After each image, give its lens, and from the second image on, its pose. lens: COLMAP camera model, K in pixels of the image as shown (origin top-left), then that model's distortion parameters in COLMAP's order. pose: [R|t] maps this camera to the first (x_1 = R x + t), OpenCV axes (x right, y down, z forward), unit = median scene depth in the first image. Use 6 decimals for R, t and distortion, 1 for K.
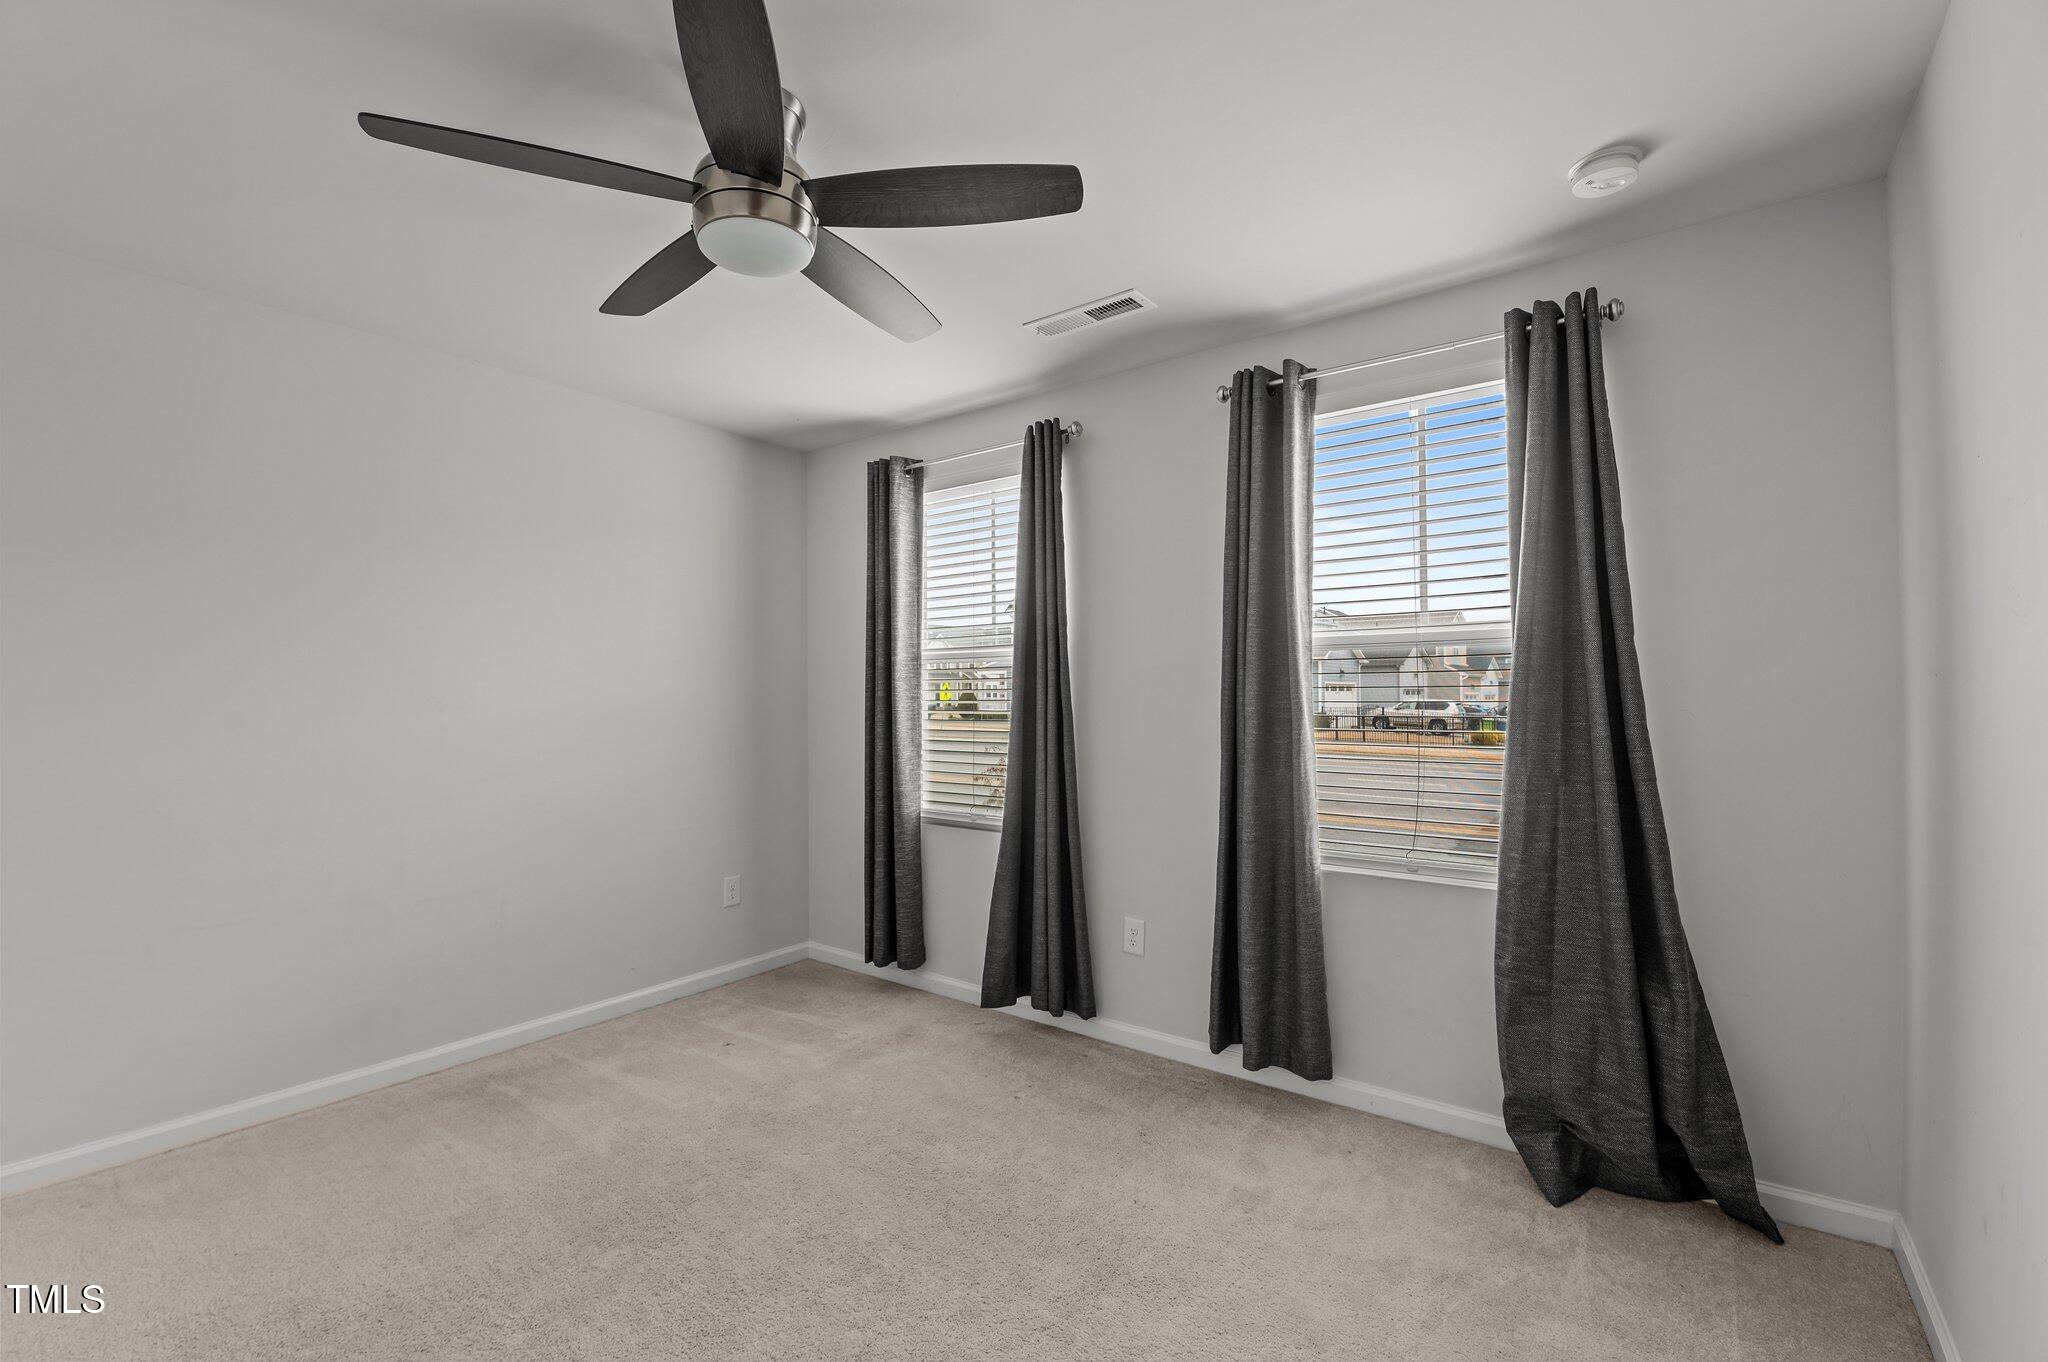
lens RADIAL K [[884.0, 0, 1024.0], [0, 884.0, 681.0], [0, 0, 1]] dist [-0.045211, -0.000435]
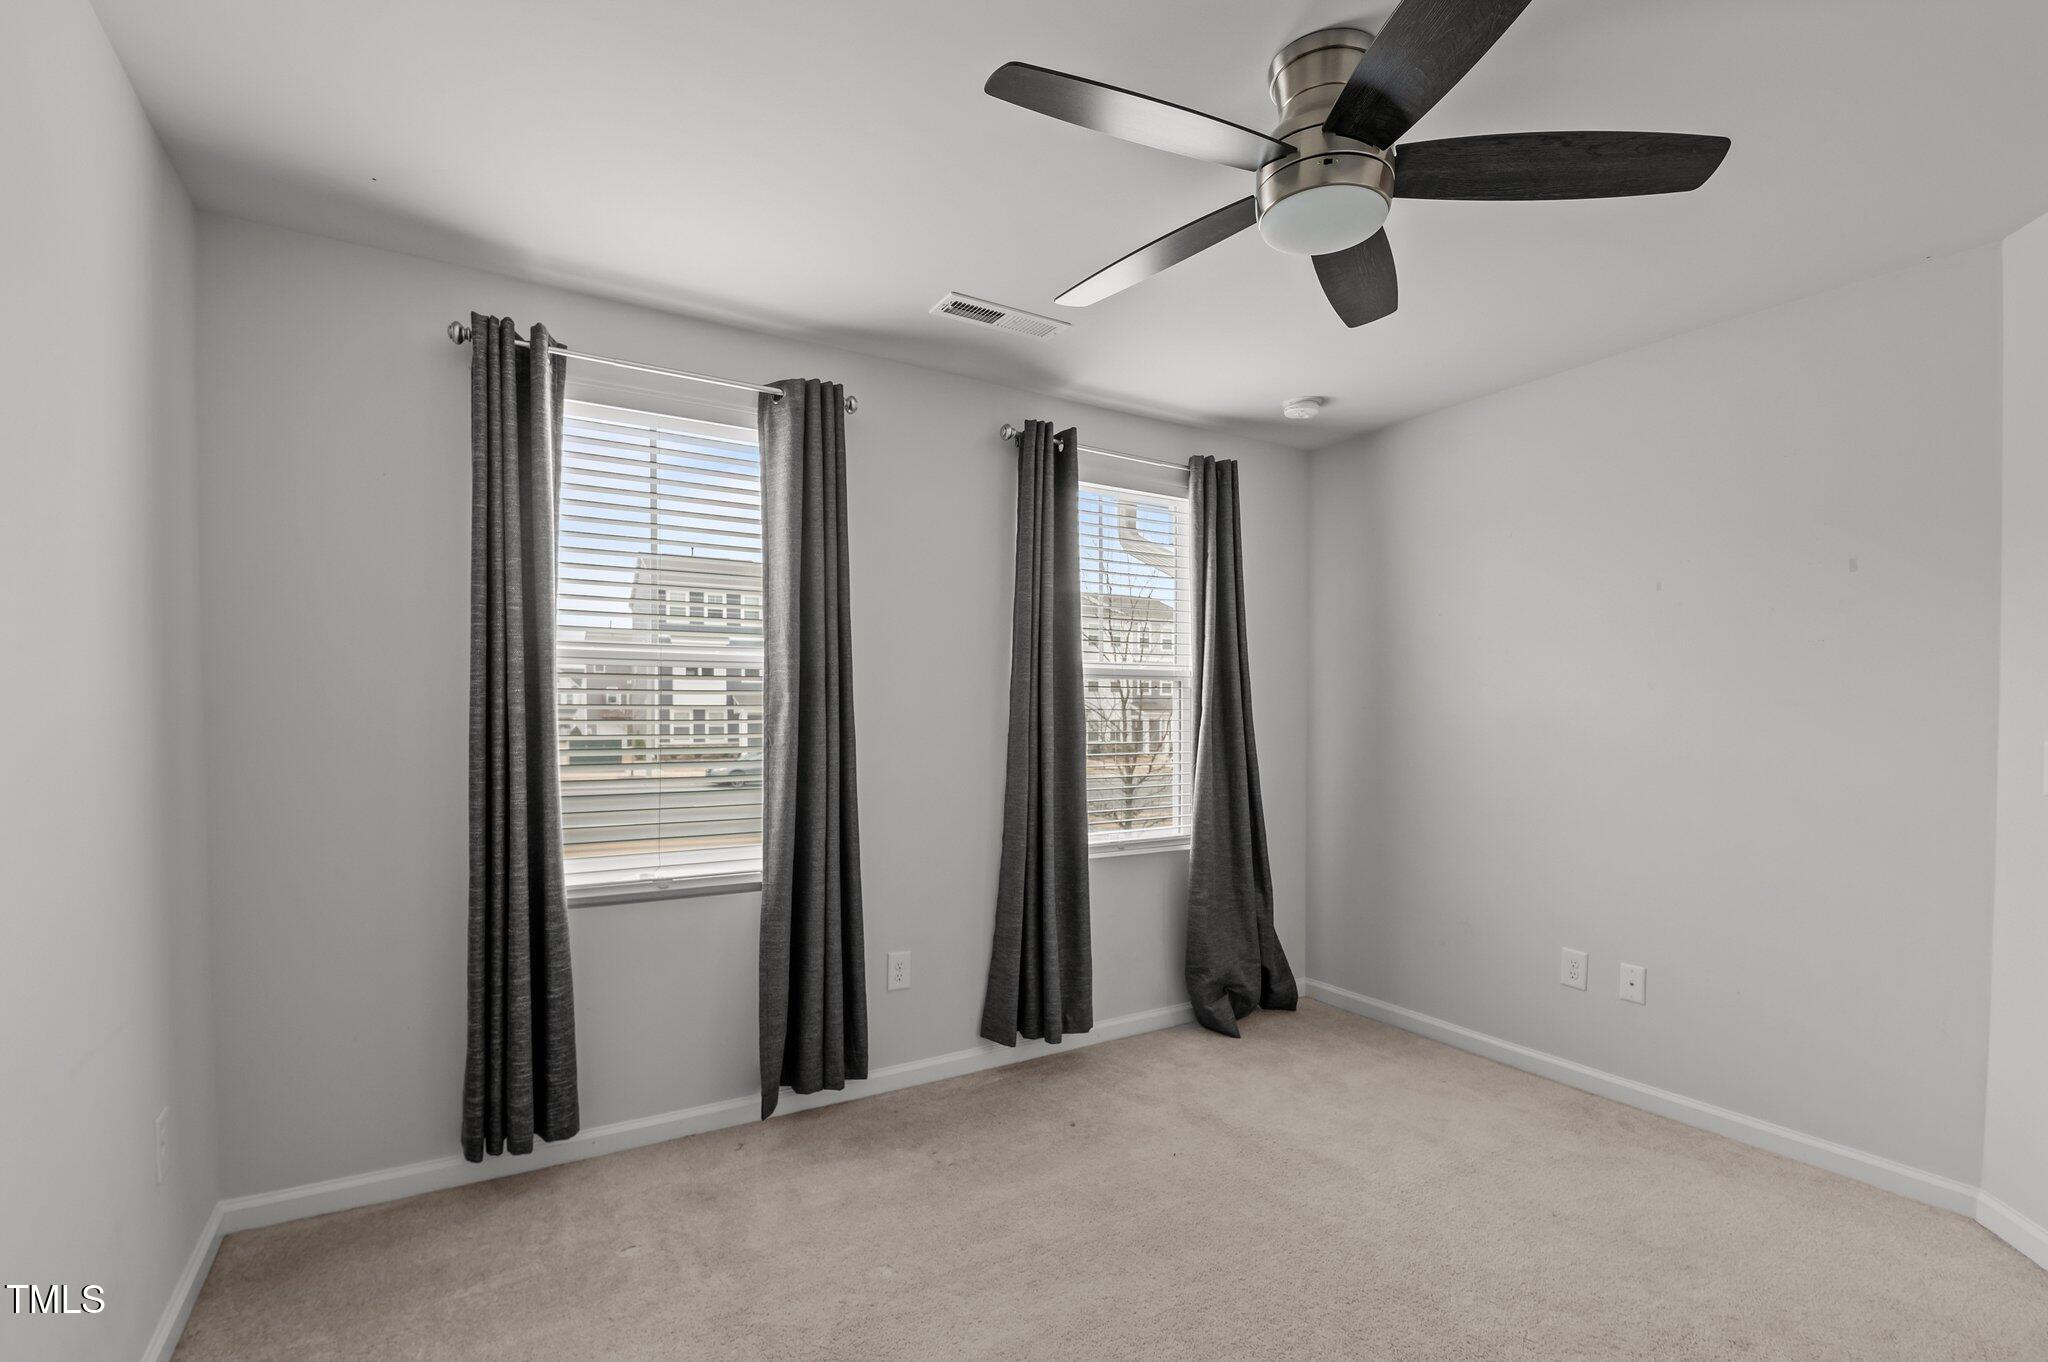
lens RADIAL K [[871.6, 0, 1023.4], [0, 871.6, 726.6], [0, 0, 1]] dist [-0.038448, -0.000060]
pose [[0.366197, -0.008984, 0.930494, -0.663376], [-0.018557, 0.999684, 0.016956, 0.010497], [-0.930352, -0.023476, 0.365915, 0.522893]]
